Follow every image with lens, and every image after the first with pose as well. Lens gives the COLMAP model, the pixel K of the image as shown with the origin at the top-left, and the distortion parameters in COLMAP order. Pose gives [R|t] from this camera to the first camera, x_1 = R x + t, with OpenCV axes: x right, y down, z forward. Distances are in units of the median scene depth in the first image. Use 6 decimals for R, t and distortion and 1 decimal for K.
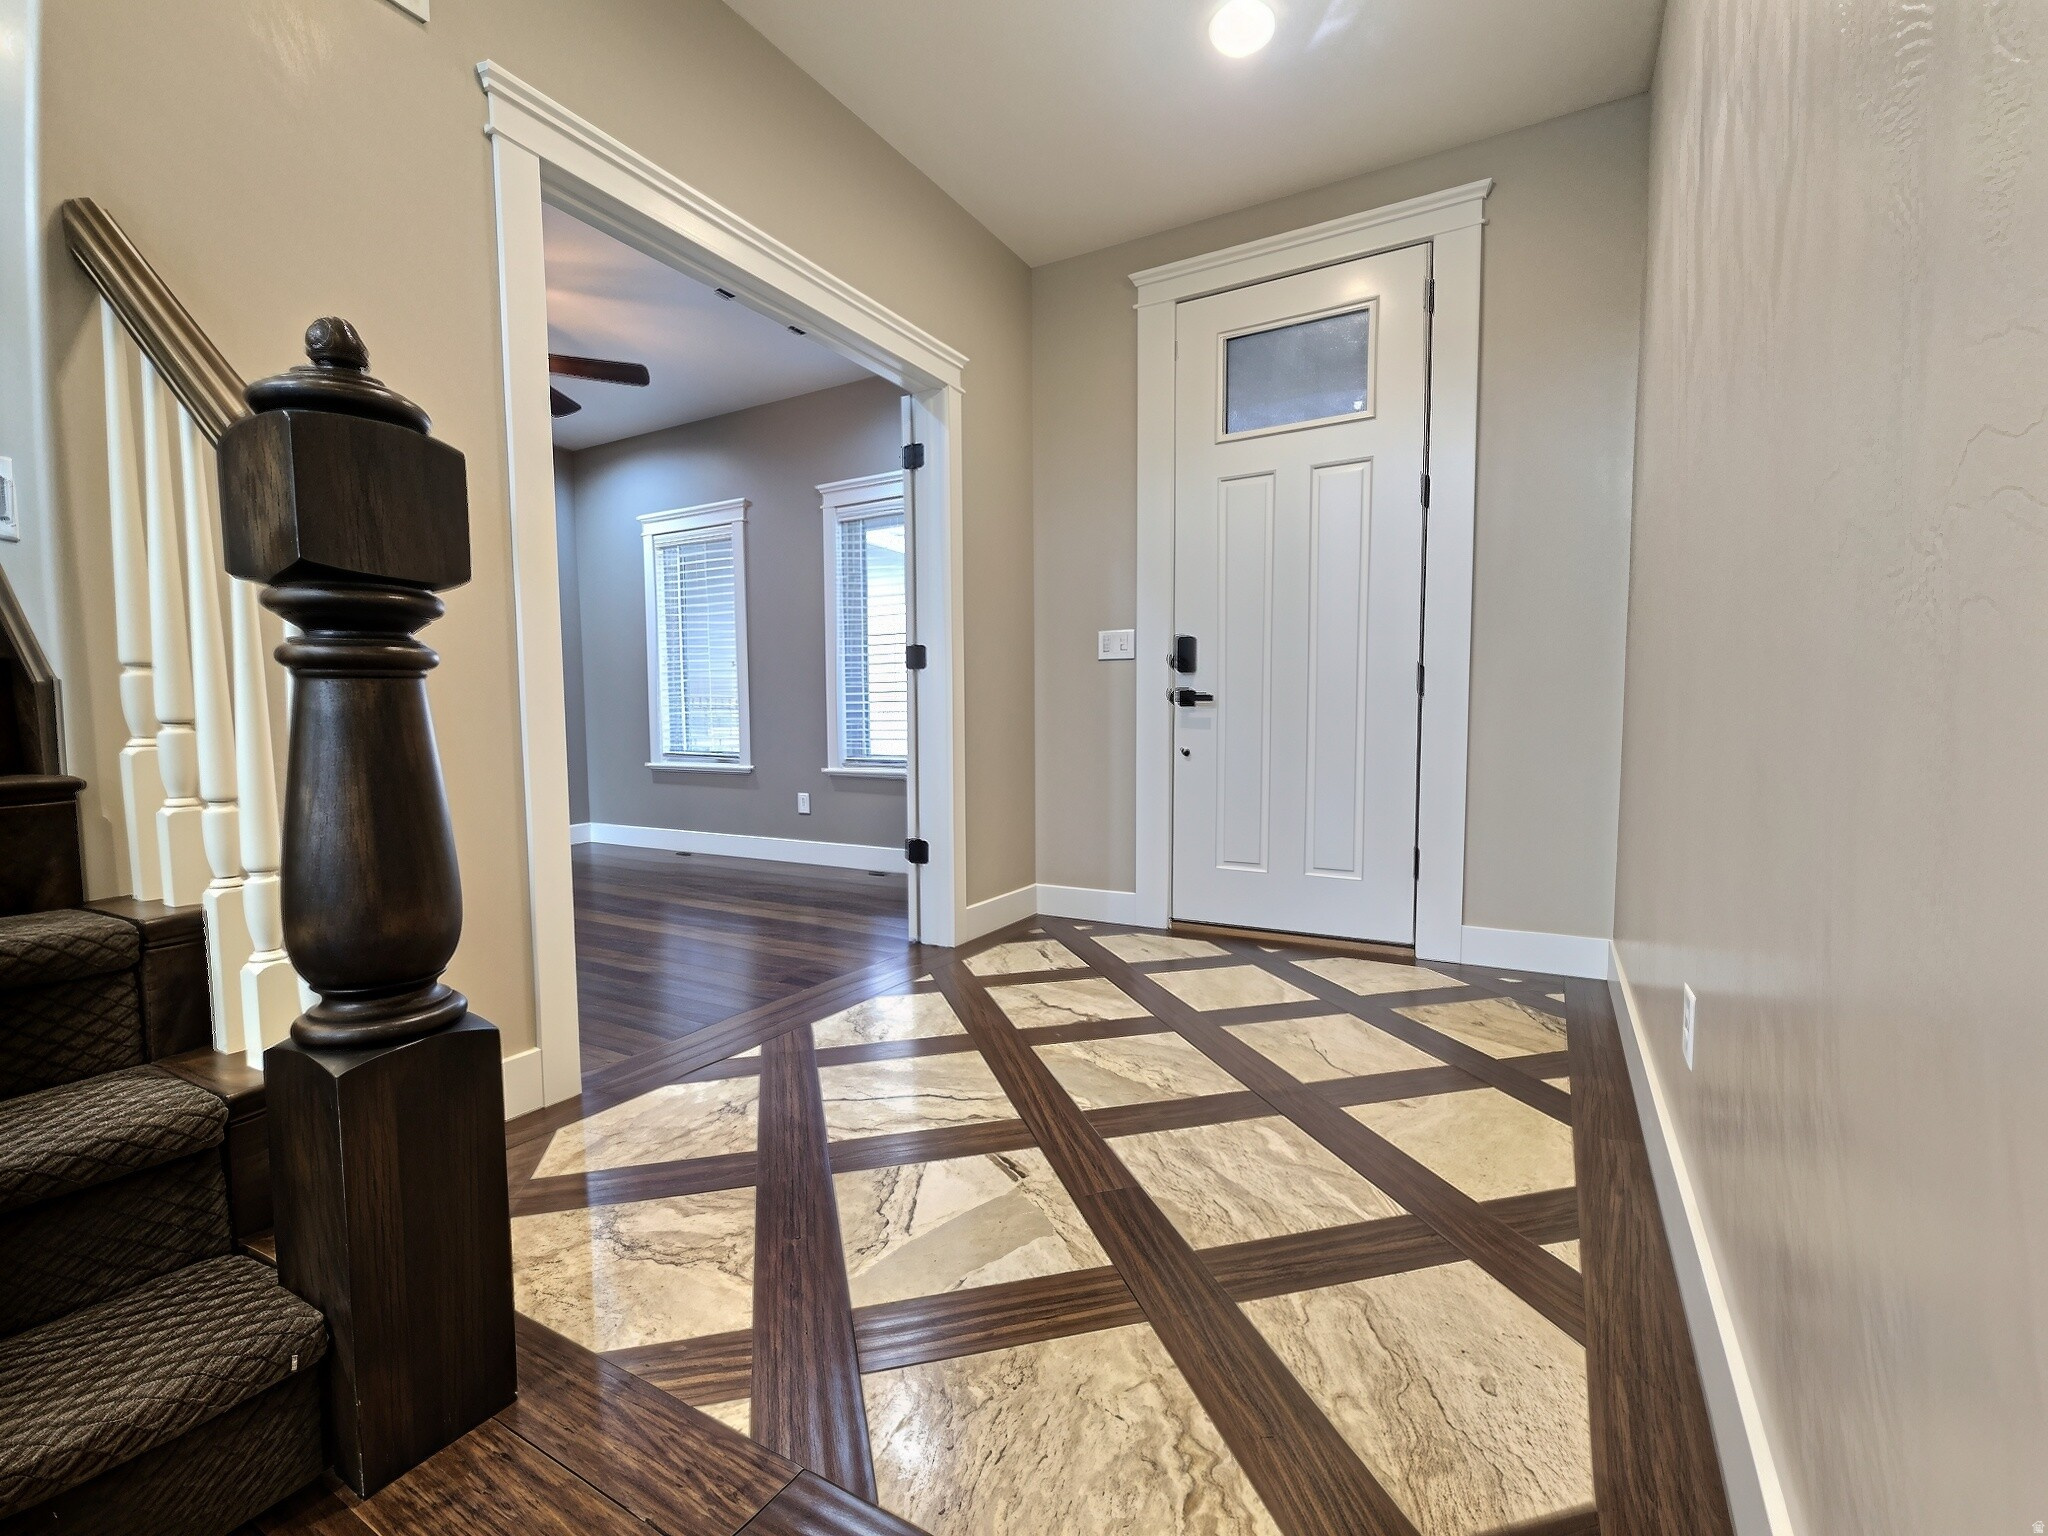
lens RADIAL K [[905.8, 0, 1013.9], [0, 905.8, 779.9], [0, 0, 1]] dist [-0.002486, 0.002303]
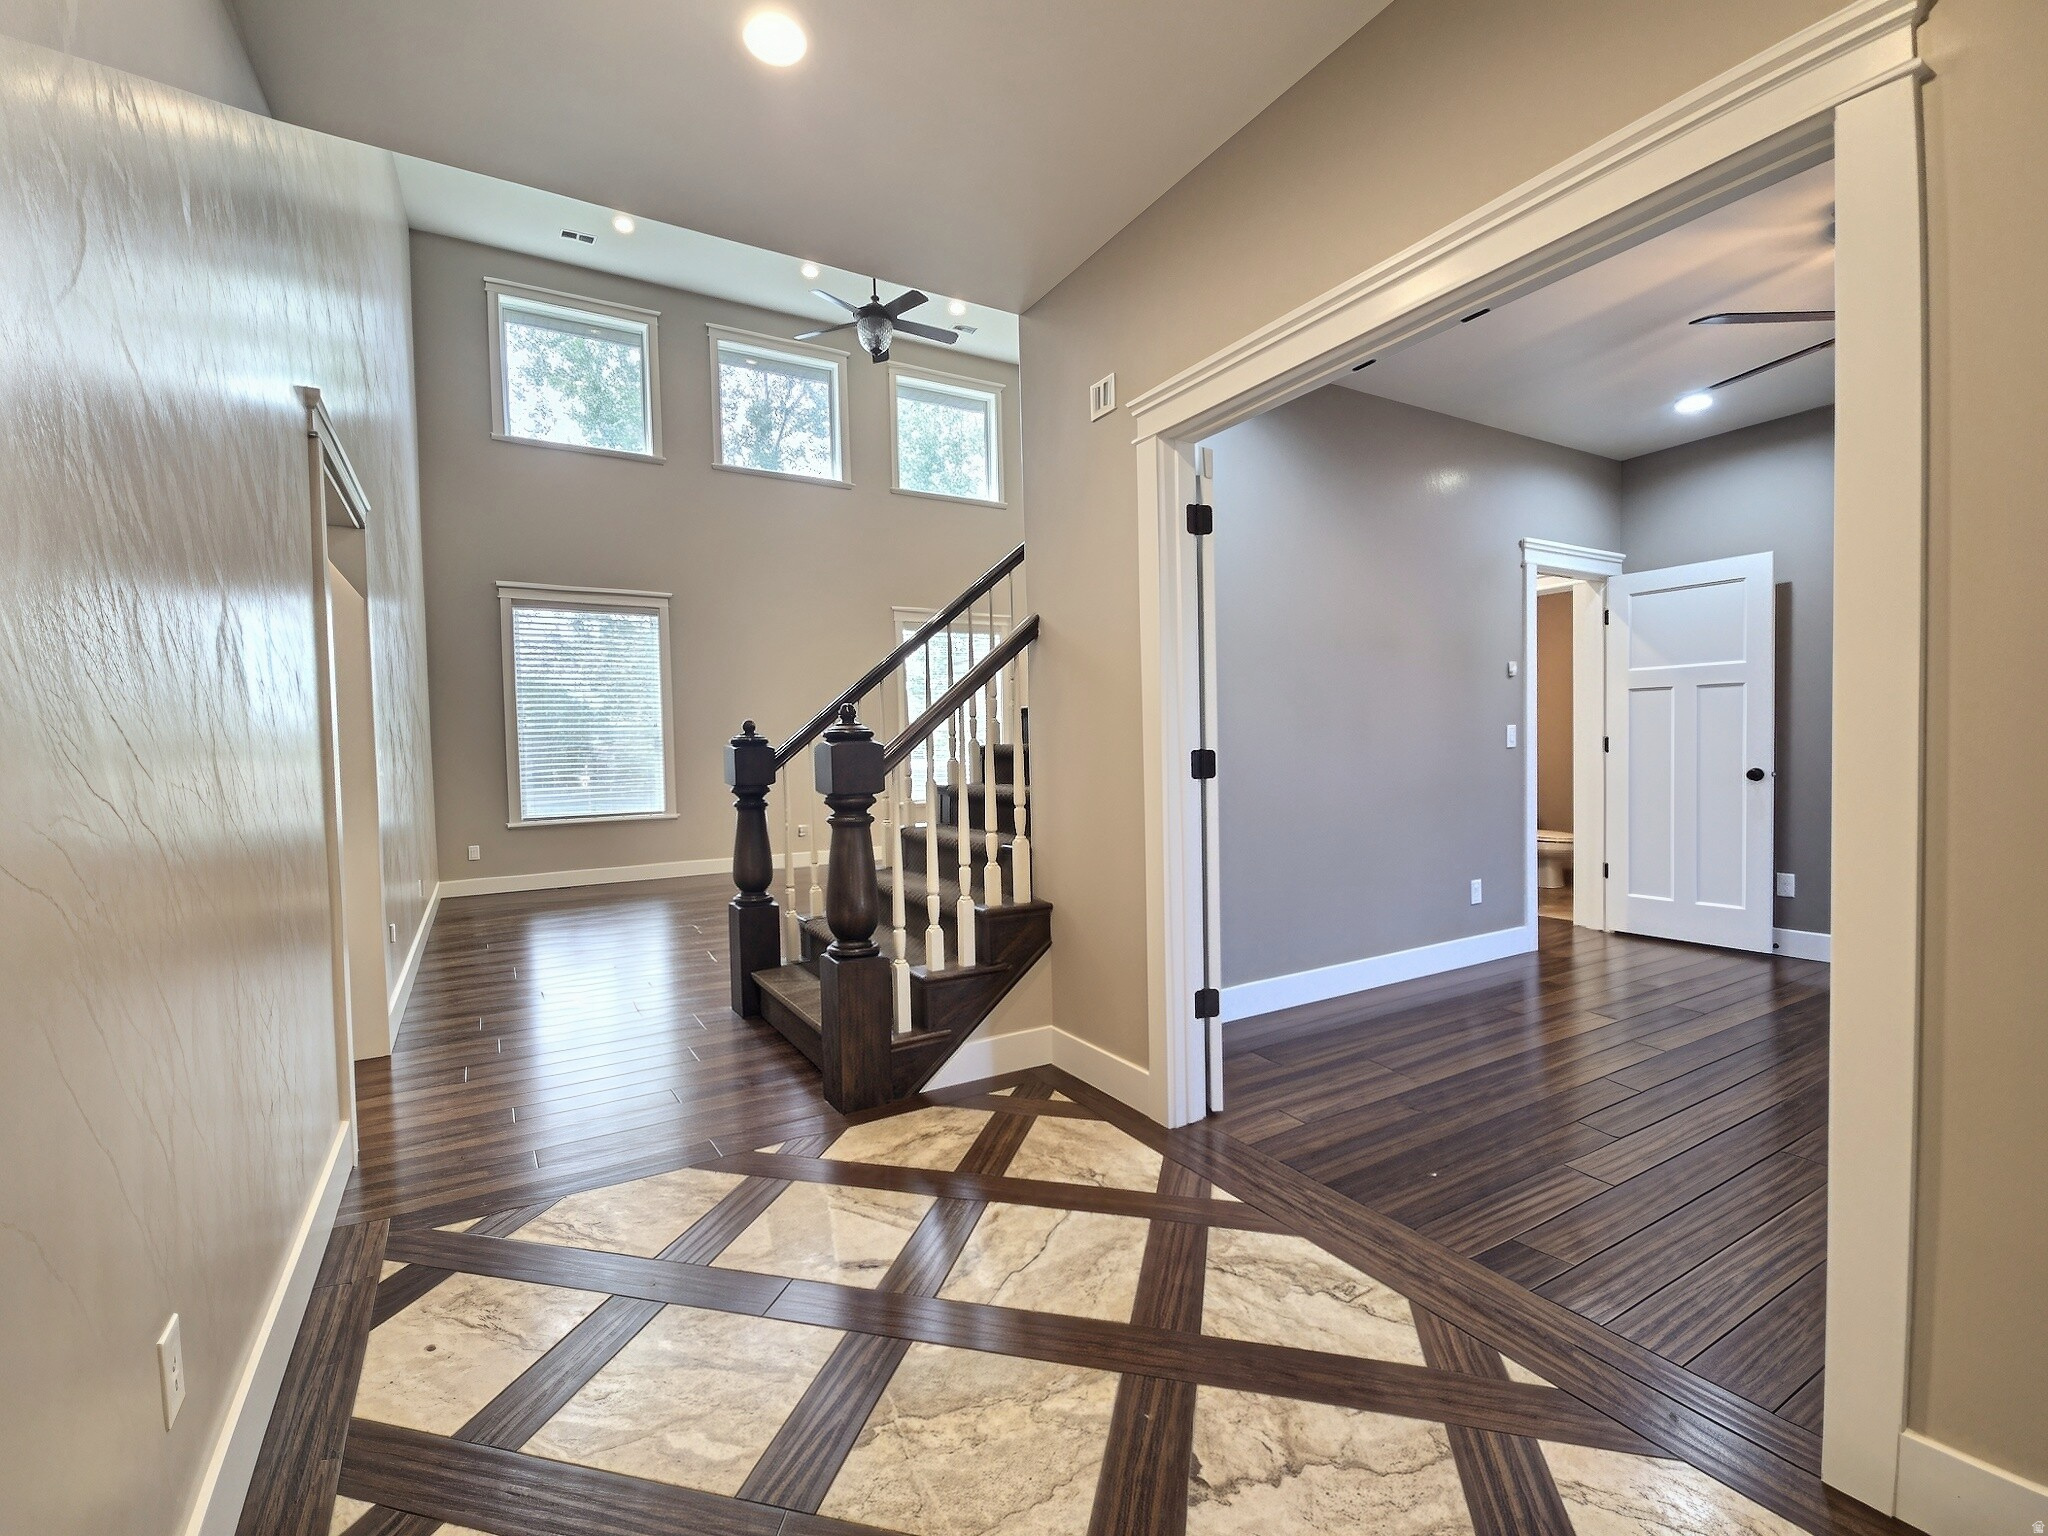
lens RADIAL K [[905.8, 0, 1024.7], [0, 905.8, 759.7], [0, 0, 1]] dist [-0.002486, 0.002303]
pose [[-0.486873, 0.032295, -0.872875, 0.880202], [-0.030821, 0.998059, 0.054118, -0.292058], [0.872929, 0.053251, -0.484933, 1.685998]]
